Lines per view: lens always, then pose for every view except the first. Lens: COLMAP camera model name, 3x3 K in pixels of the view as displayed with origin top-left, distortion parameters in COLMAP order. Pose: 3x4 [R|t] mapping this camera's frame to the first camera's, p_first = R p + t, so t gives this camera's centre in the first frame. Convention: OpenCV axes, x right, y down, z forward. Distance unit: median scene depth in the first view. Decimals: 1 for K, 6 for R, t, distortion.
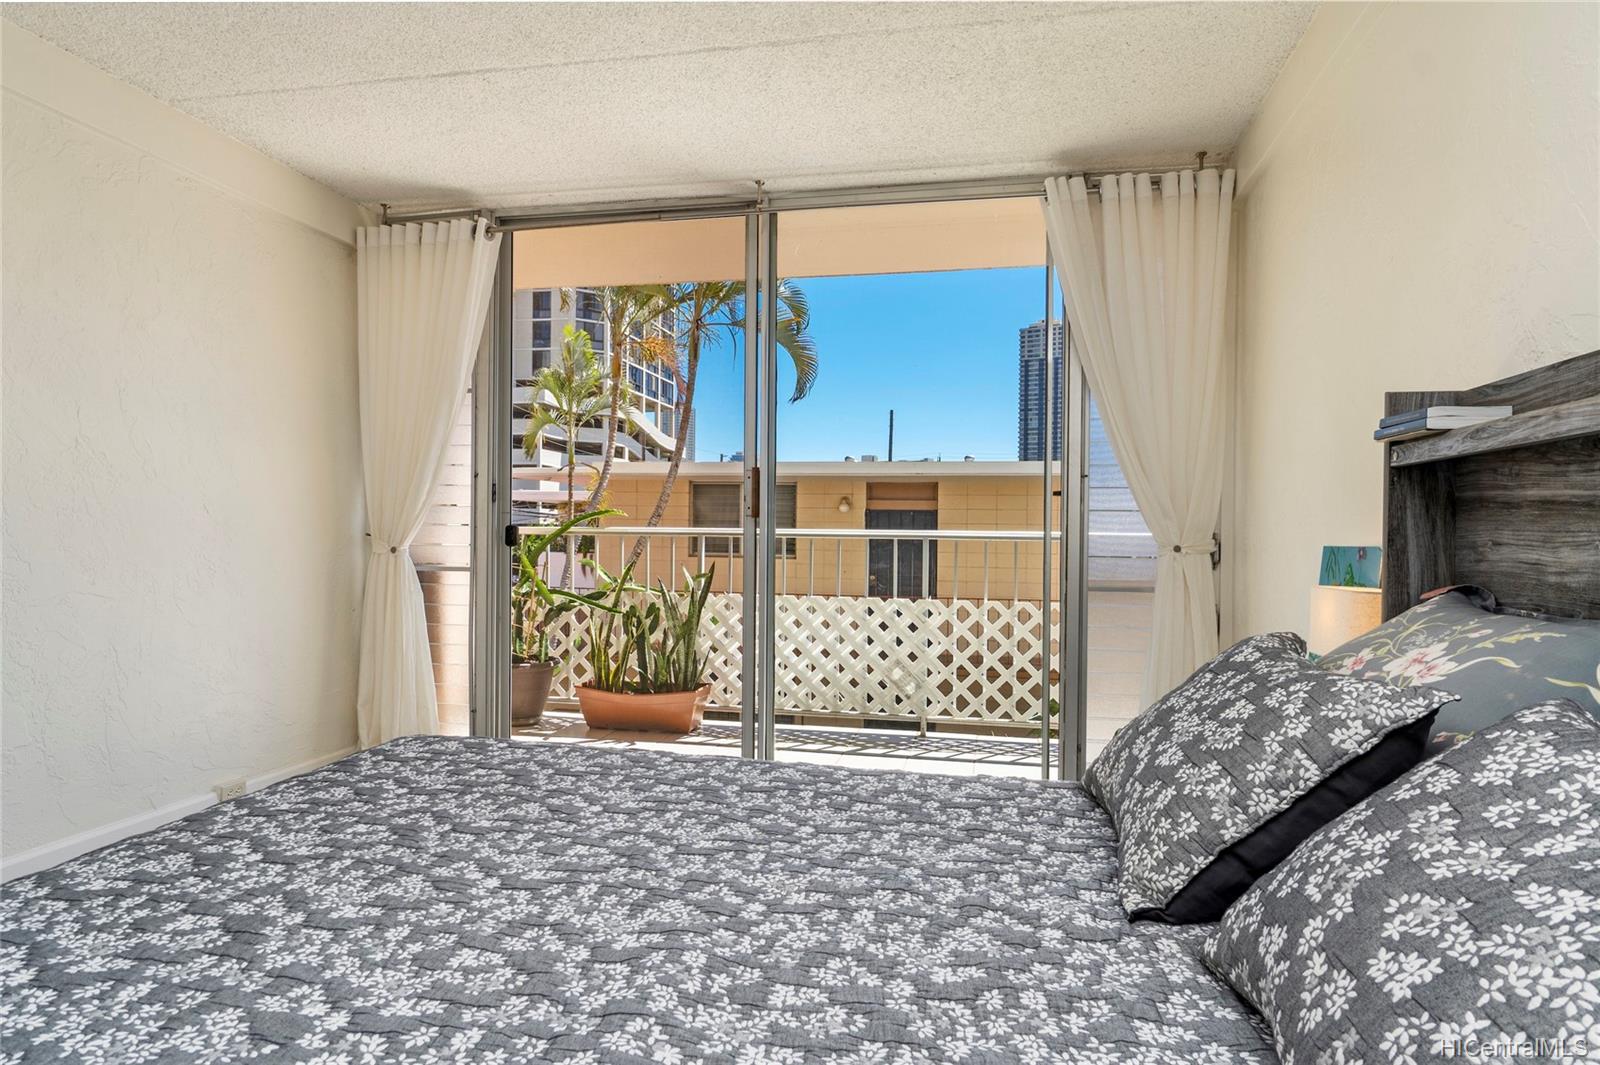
lens RADIAL K [[950.0, 0, 798.0], [0, 950.0, 537.4], [0, 0, 1]] dist [0.007115, 0.000514]
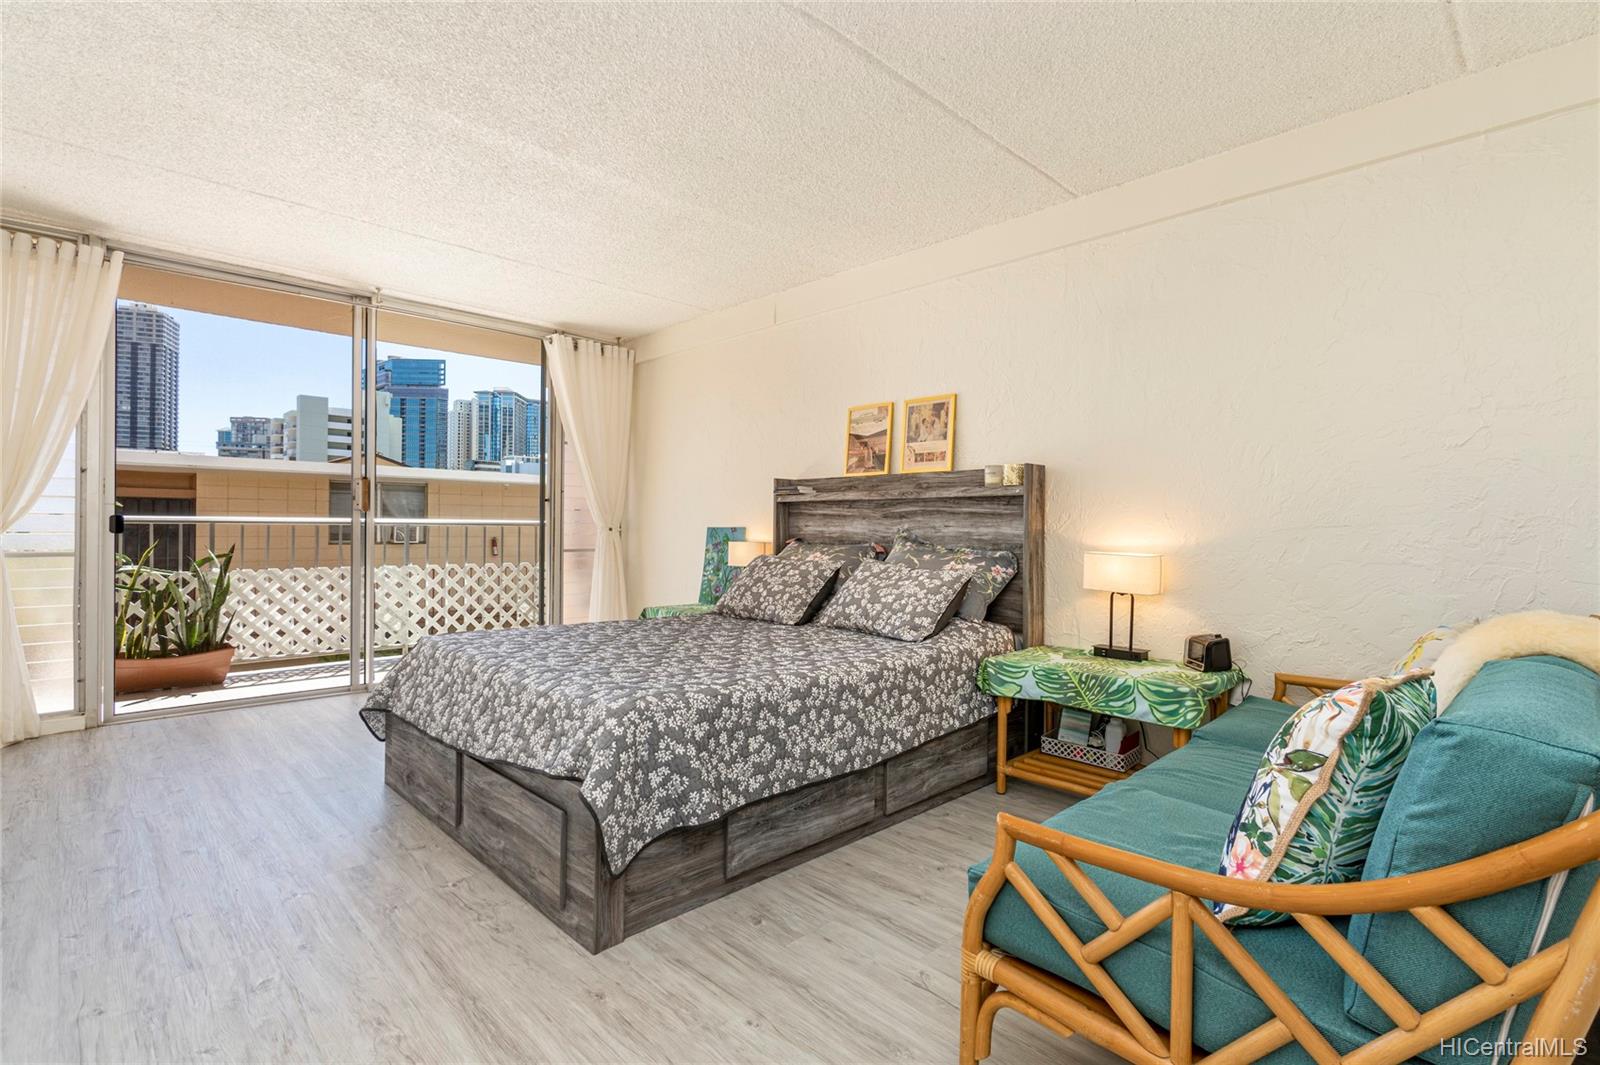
lens RADIAL K [[752.5, 0, 788.9], [0, 752.5, 523.1], [0, 0, 1]] dist [-0.002515, 0.000773]
pose [[0.556386, -0.004247, 0.830913, -0.516408], [0.001794, 0.999991, 0.003910, -0.004691], [-0.830922, -0.000685, 0.556389, -0.155343]]
